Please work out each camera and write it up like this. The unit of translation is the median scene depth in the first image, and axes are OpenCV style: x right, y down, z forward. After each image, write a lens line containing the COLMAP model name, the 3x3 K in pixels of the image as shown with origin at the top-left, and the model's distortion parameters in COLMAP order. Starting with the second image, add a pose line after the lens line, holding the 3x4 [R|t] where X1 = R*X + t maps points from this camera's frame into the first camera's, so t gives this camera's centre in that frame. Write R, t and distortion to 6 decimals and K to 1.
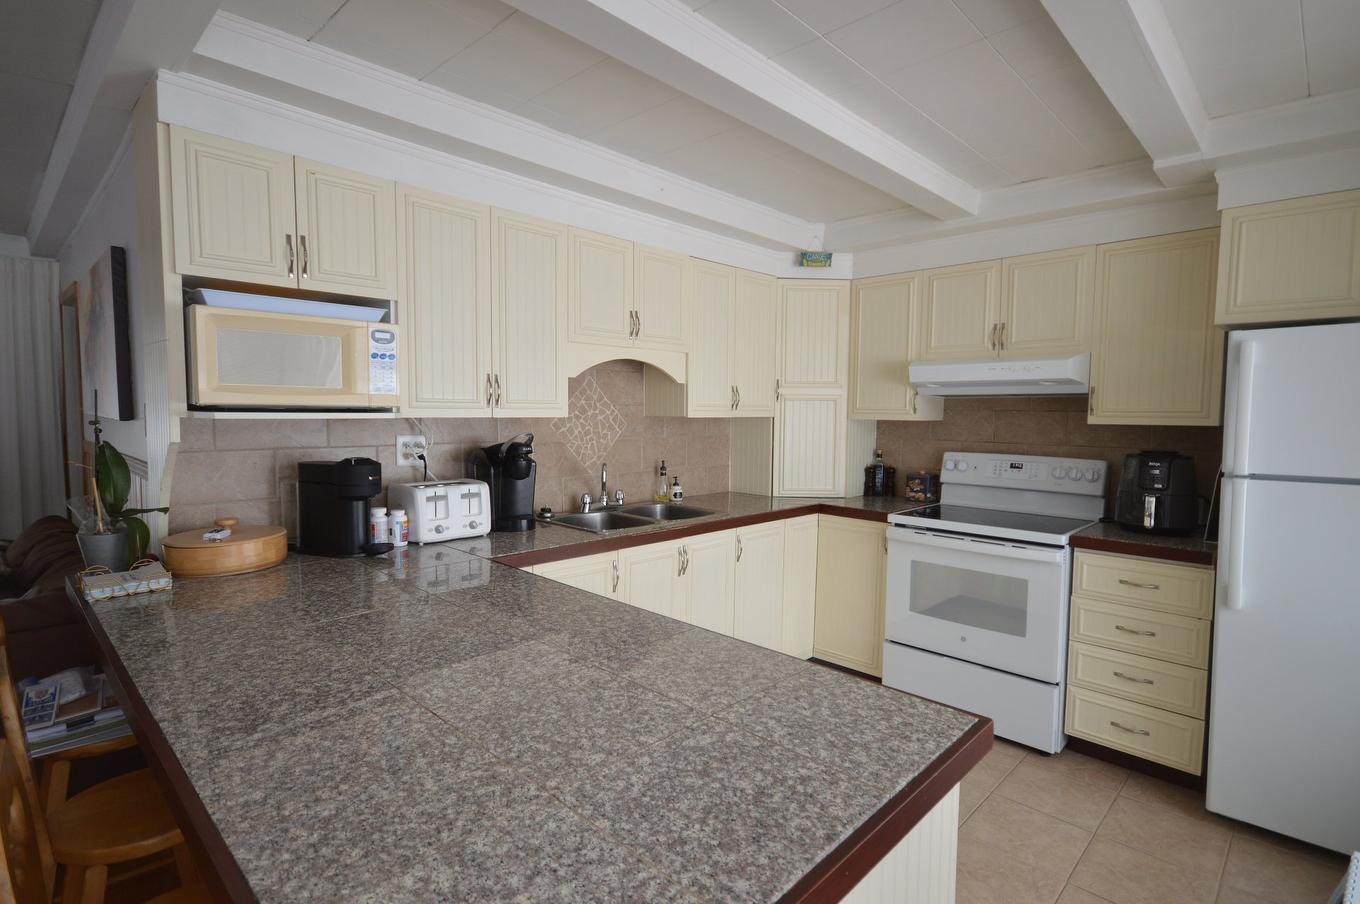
lens RADIAL K [[654.1, 0, 680.1], [0, 654.1, 451.3], [0, 0, 1]] dist [-0.000944, -0.000797]
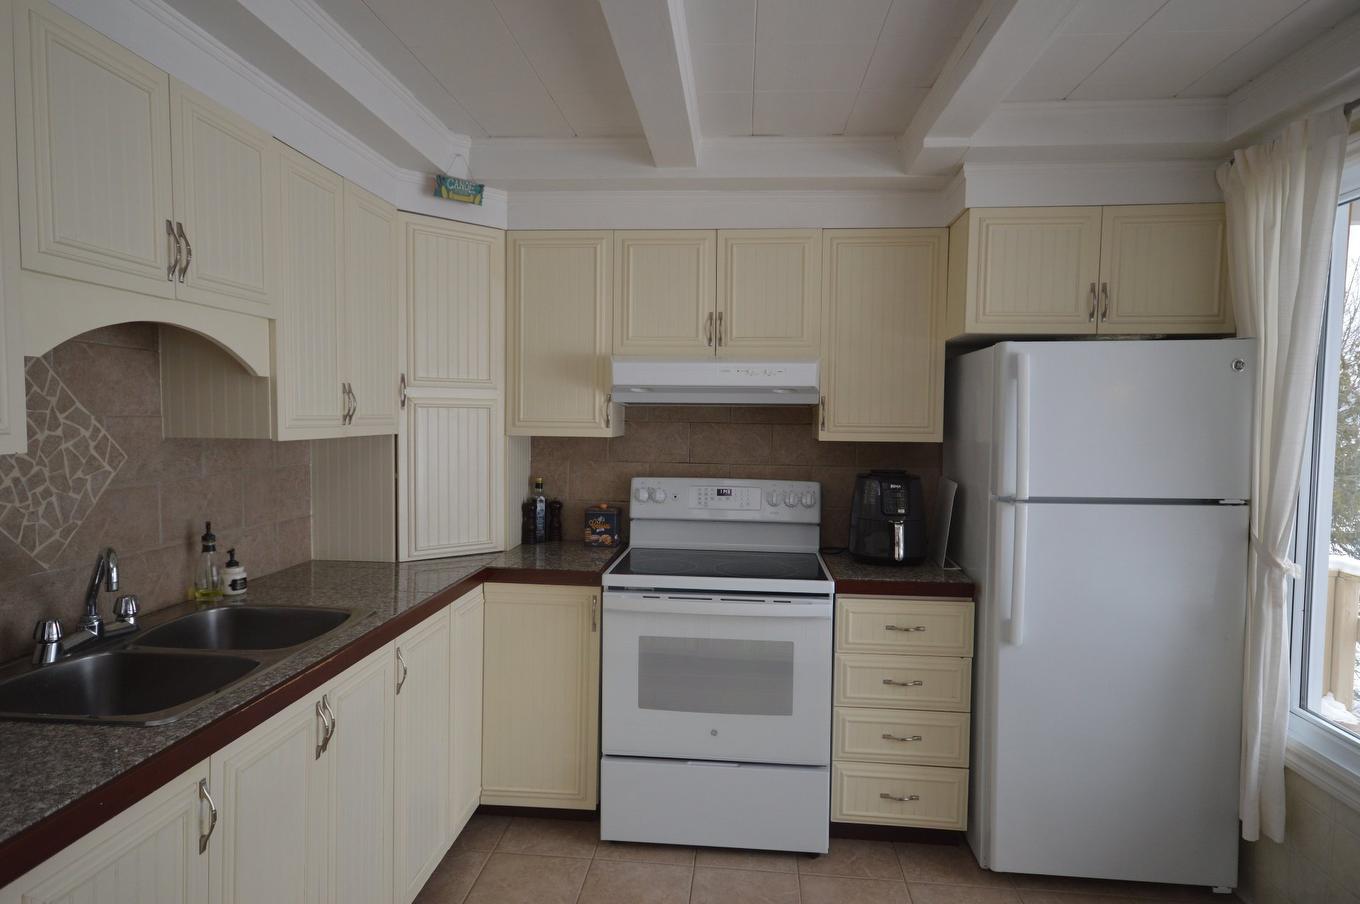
lens RADIAL K [[784.6, 0, 676.0], [0, 784.6, 454.0], [0, 0, 1]] dist [0.005569, 0.000885]
pose [[0.775611, -0.031205, 0.630439, -0.140362], [0.034848, 0.999371, 0.006594, -0.034189], [-0.630248, 0.016856, 0.776211, 0.300501]]
